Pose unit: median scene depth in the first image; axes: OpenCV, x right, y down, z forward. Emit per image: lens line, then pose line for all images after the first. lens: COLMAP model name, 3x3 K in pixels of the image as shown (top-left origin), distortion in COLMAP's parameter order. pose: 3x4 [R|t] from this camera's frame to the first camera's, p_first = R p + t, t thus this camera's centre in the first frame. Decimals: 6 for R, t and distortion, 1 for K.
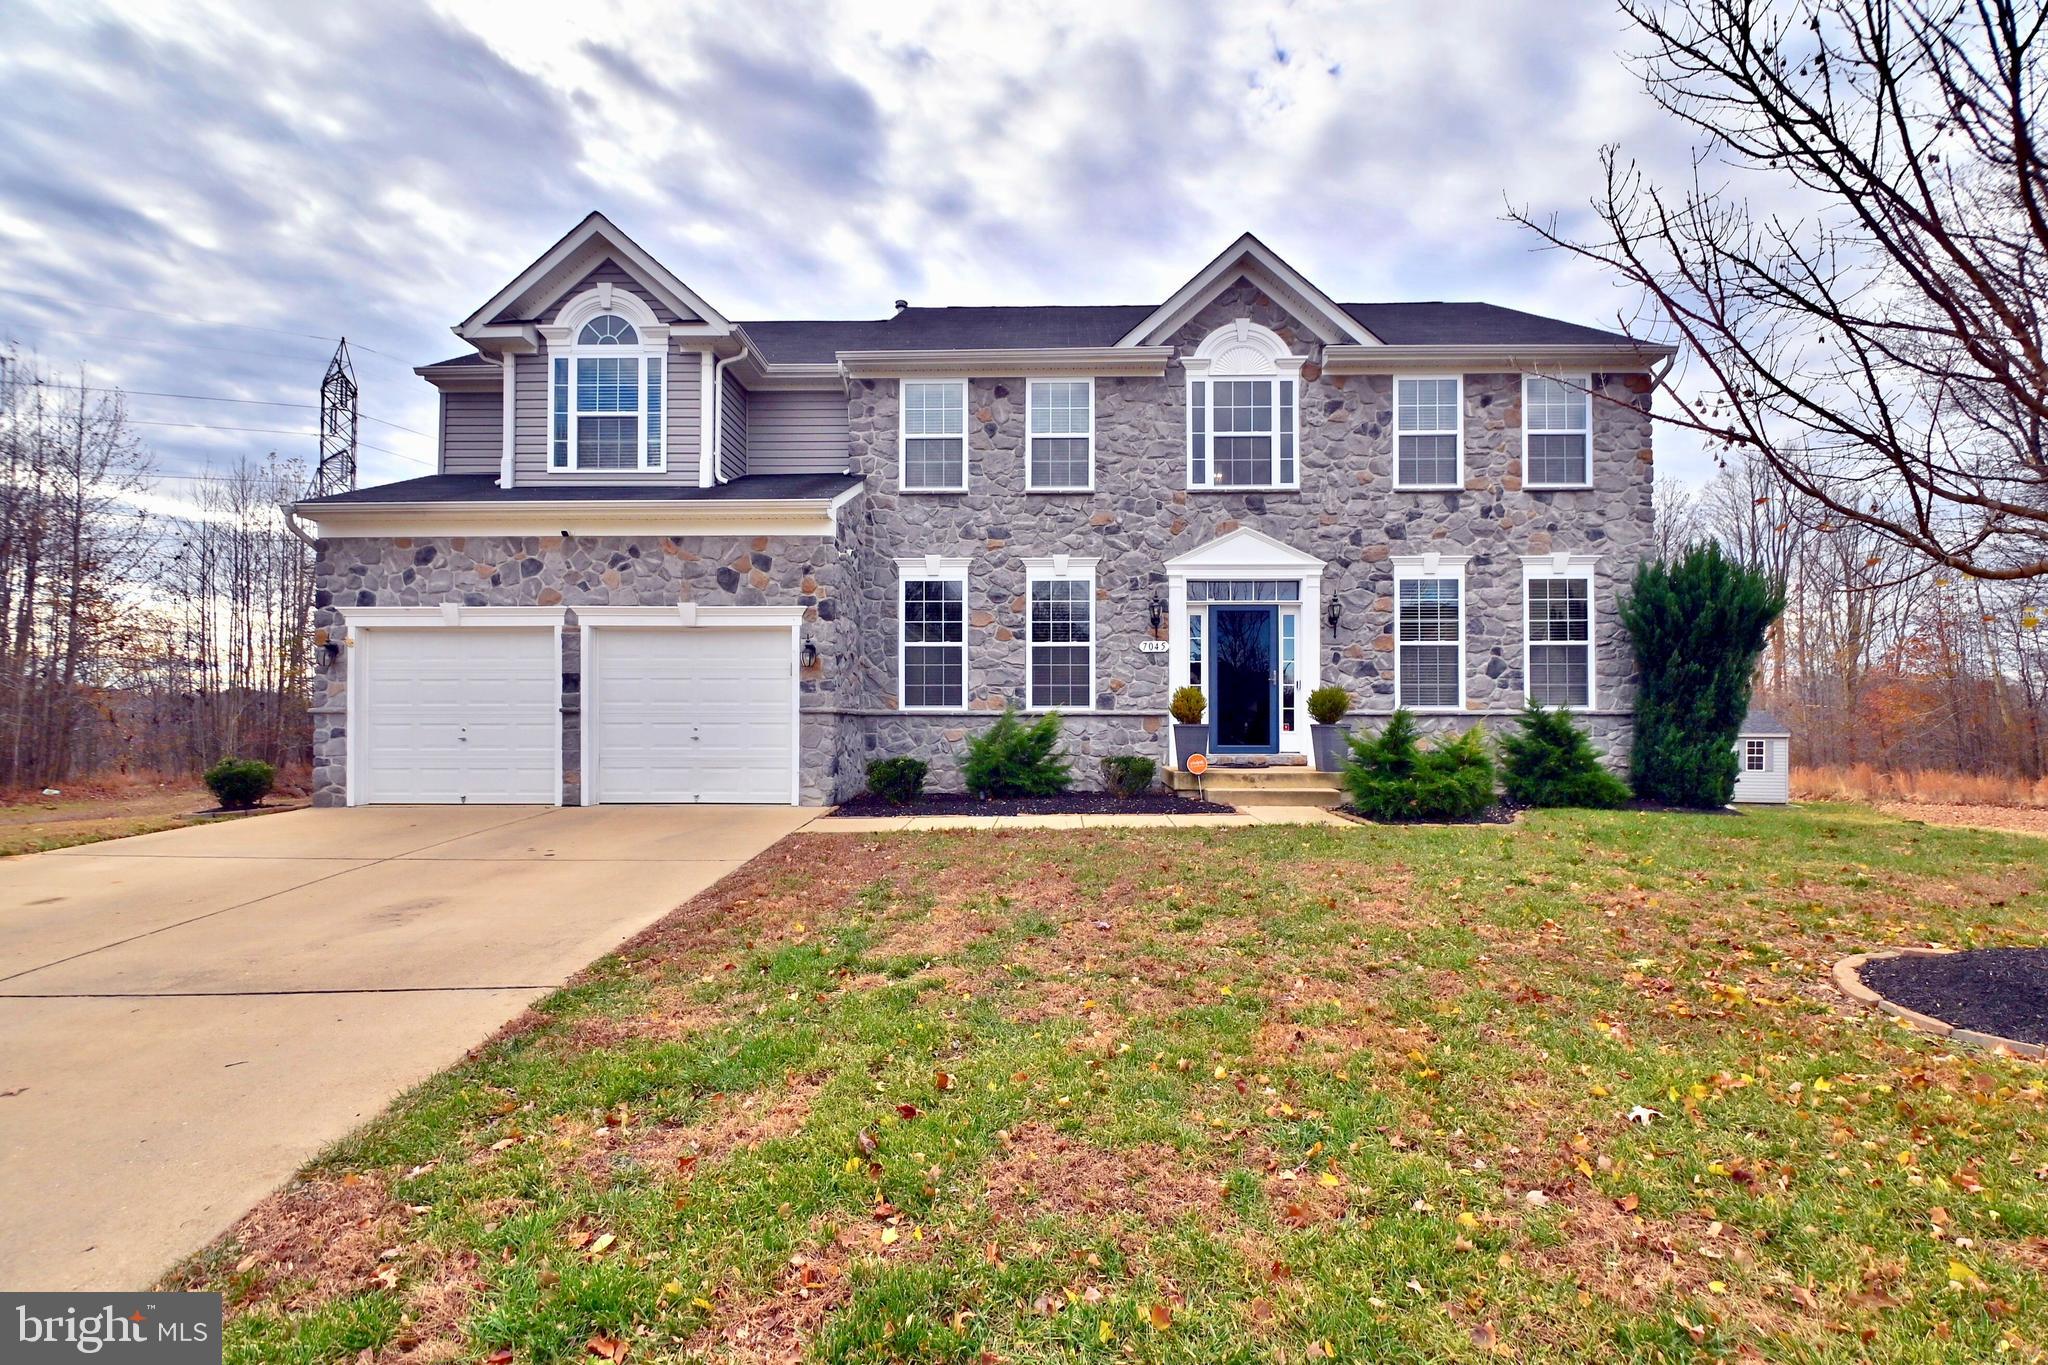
lens RADIAL K [[894.3, 0, 1026.9], [0, 894.3, 692.4], [0, 0, 1]] dist [0.004720, -0.014054]
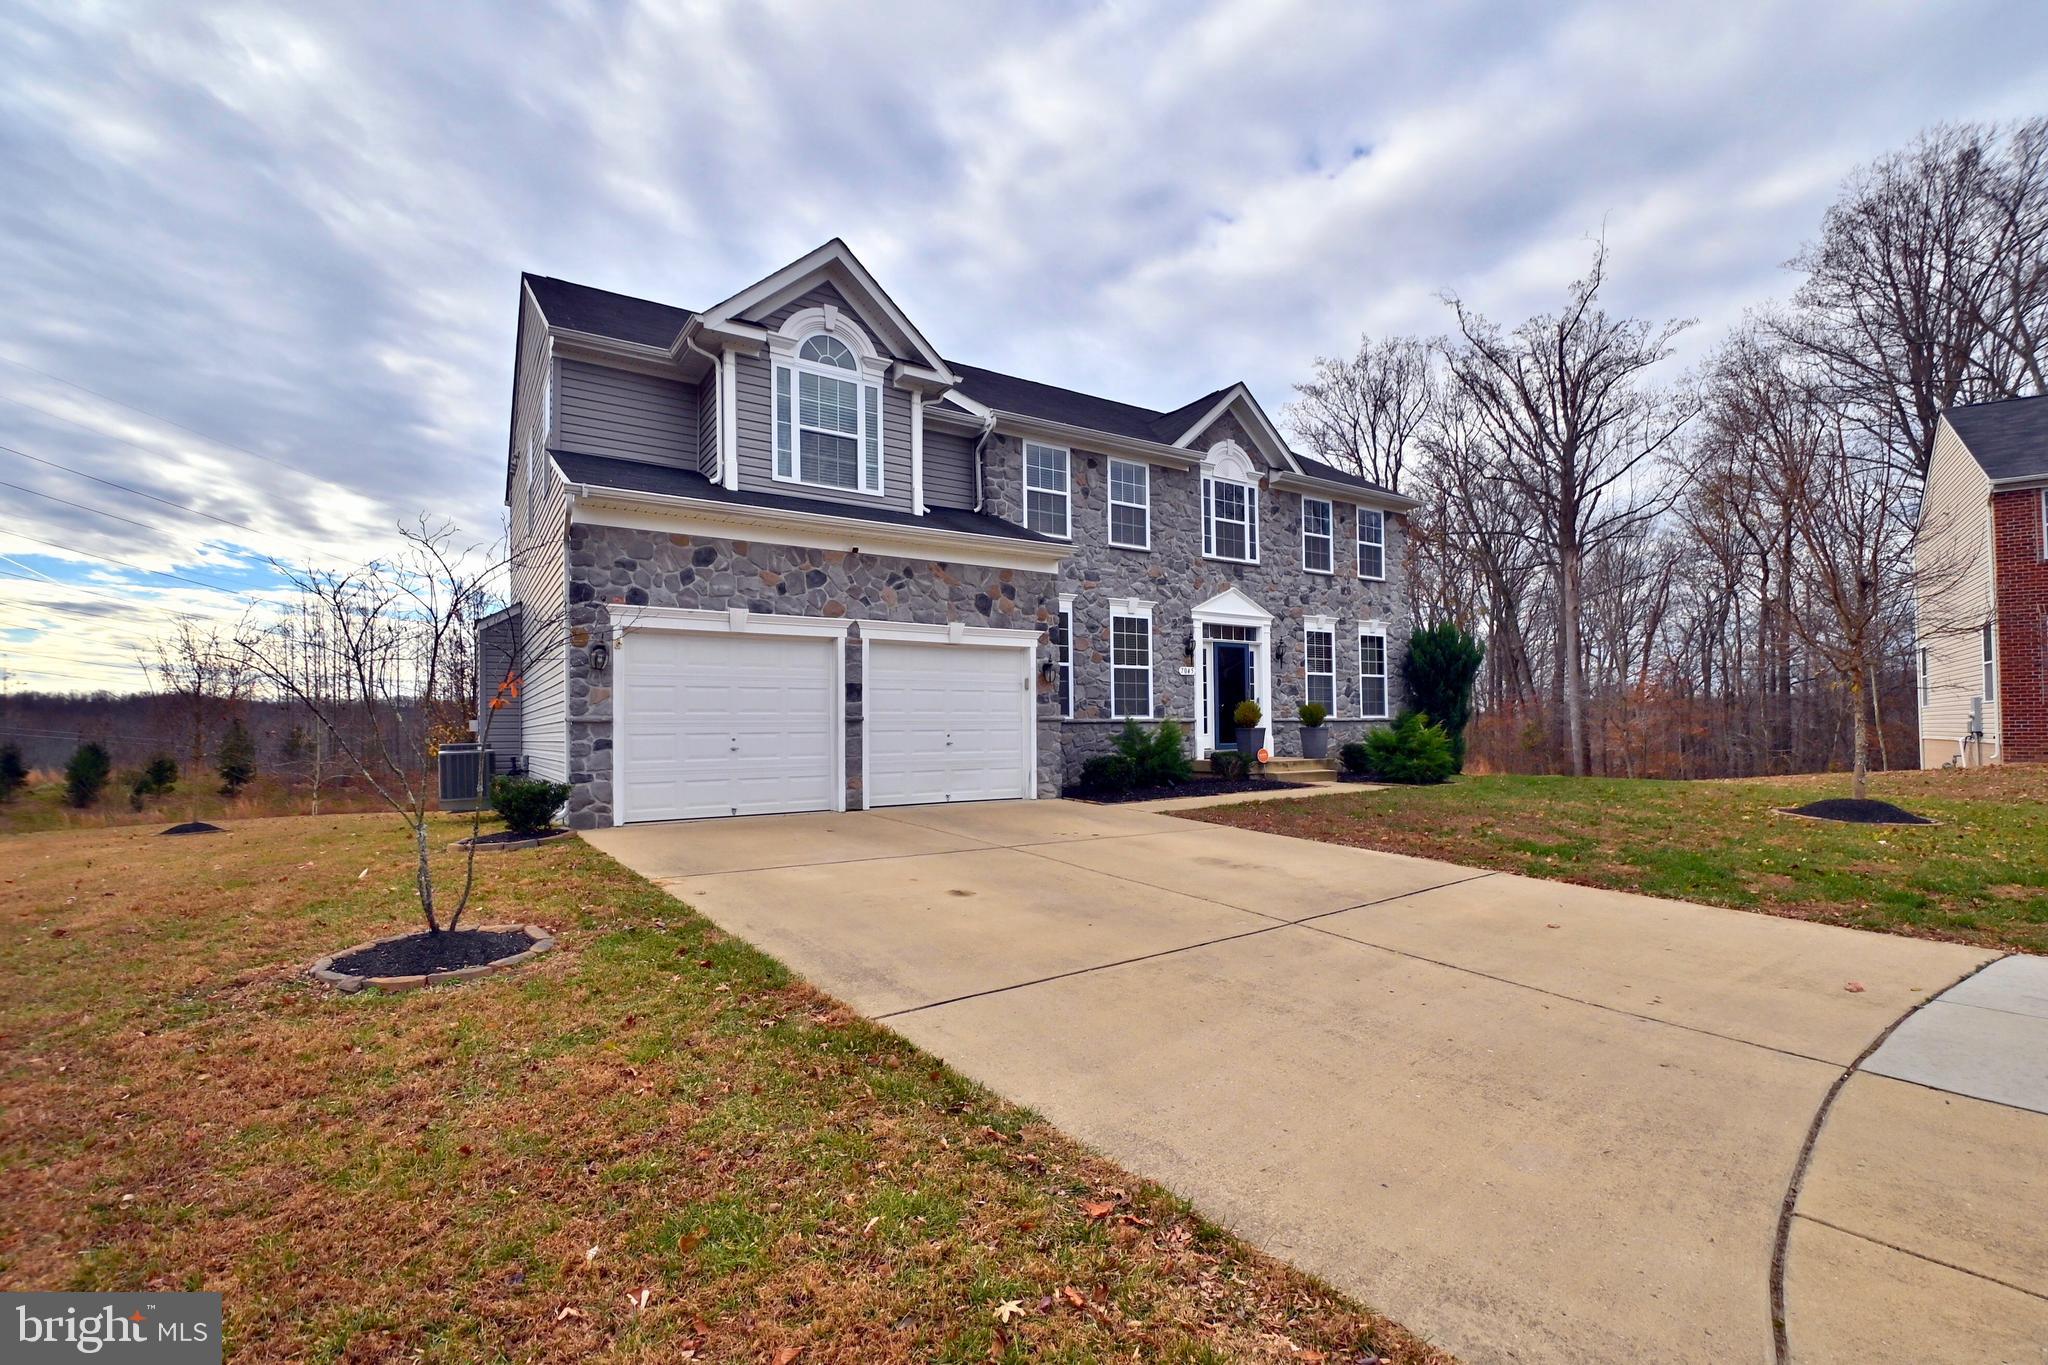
lens RADIAL K [[894.3, 0, 1037.9], [0, 894.3, 688.2], [0, 0, 1]] dist [0.004720, -0.014054]
pose [[0.826857, 0.017686, 0.562135, -0.805077], [-0.008879, 0.999791, -0.018396, 0.001618], [-0.562343, 0.010220, 0.826841, 0.012805]]
